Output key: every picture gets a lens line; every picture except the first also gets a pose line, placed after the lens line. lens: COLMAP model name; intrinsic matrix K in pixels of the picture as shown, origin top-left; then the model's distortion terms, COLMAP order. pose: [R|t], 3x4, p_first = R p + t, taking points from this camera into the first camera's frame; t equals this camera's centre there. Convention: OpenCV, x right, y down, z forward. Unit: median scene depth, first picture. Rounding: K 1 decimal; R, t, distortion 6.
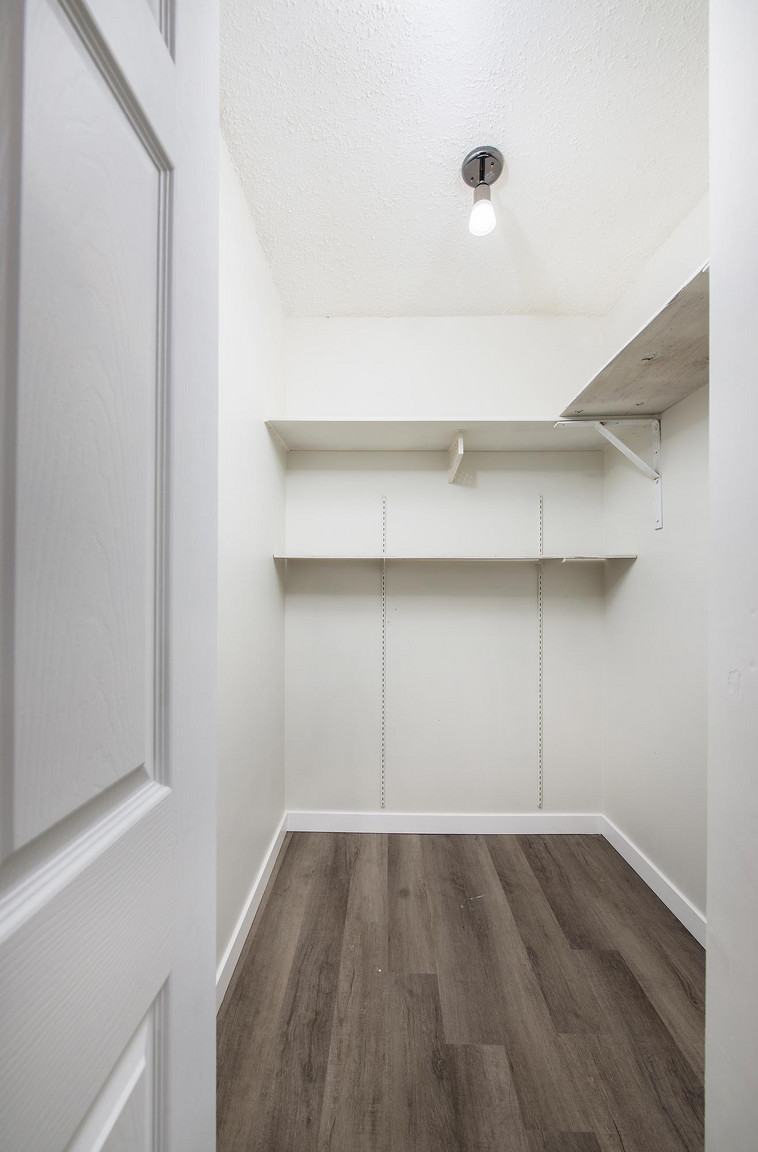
lens RADIAL K [[446.4, 0, 379.0], [0, 446.4, 576.0], [0, 0, 1]] dist [-0.000708, -0.000439]
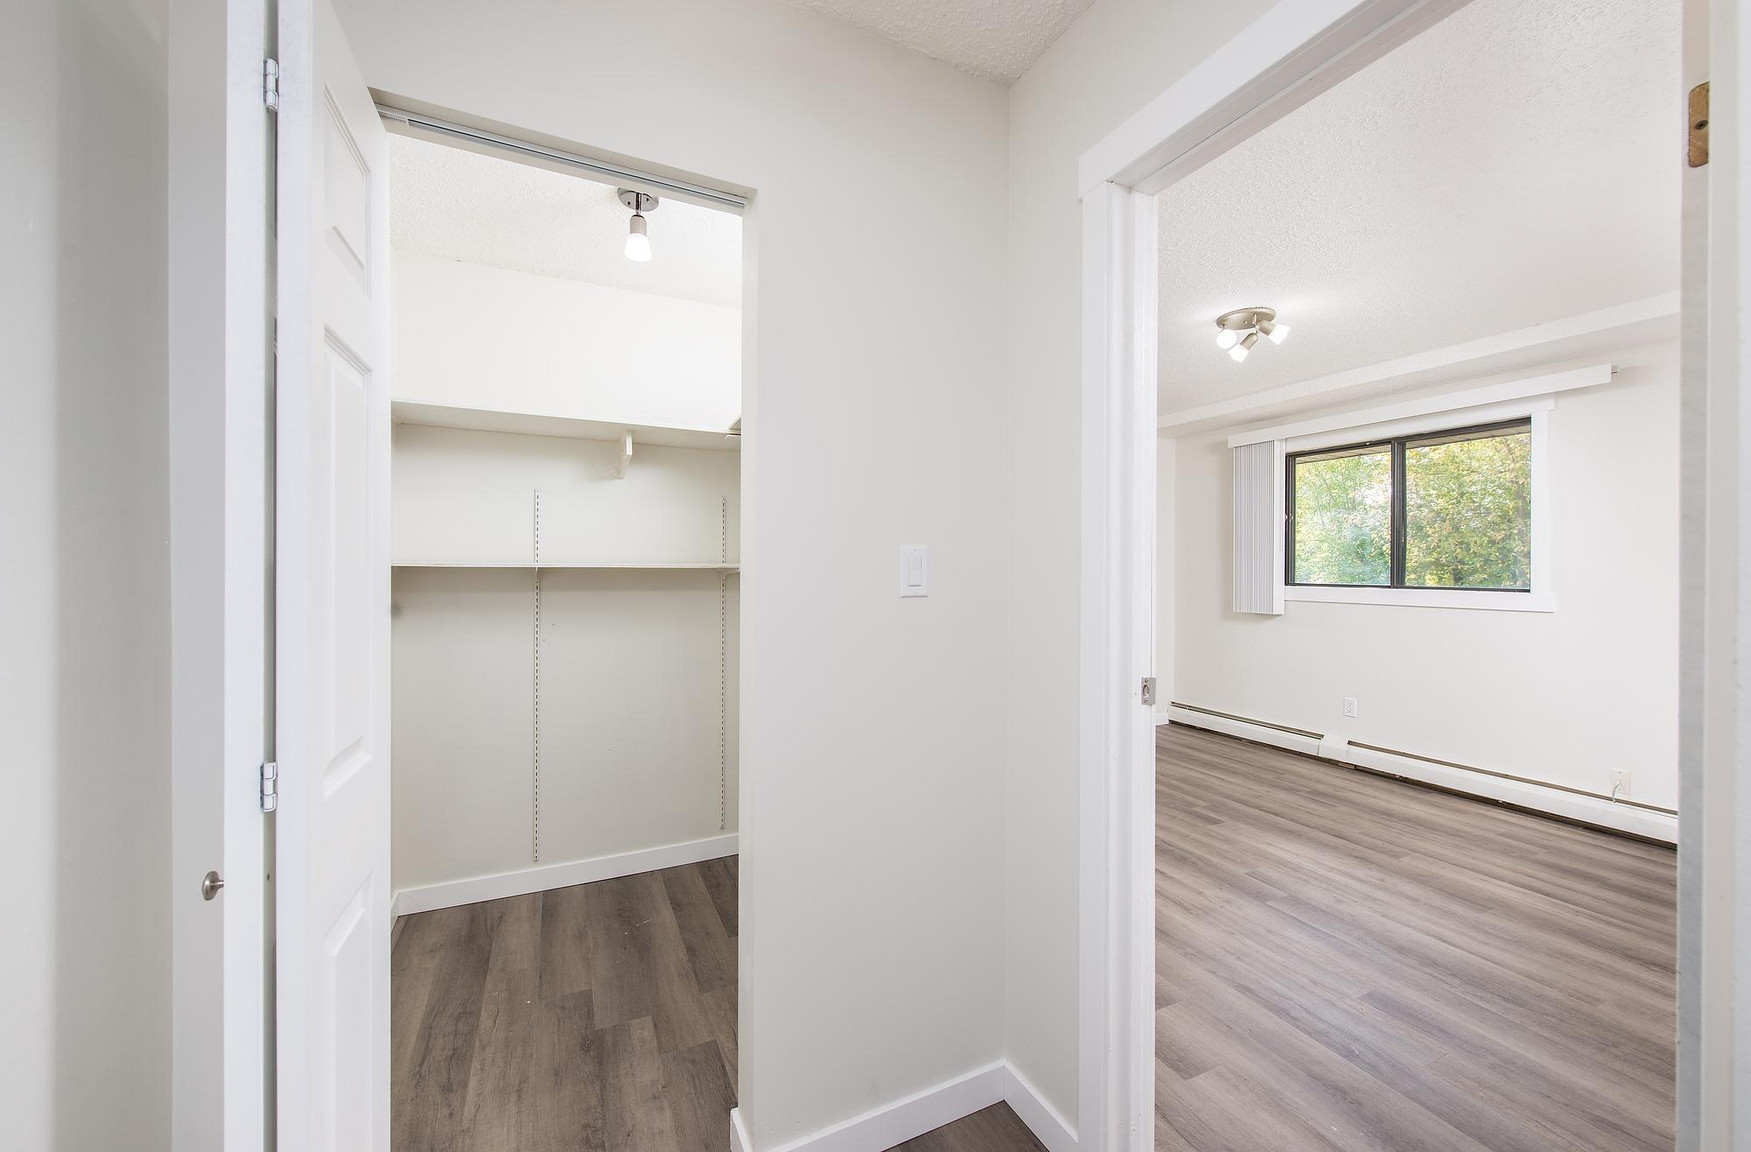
lens RADIAL K [[678.5, 0, 871.7], [0, 678.5, 567.0], [0, 0, 1]] dist [-0.000708, -0.000439]
pose [[0.899107, -0.000605, 0.437728, 0.026250], [-0.005237, 0.999913, 0.012138, -0.076711], [-0.437697, -0.013206, 0.899026, -0.603868]]
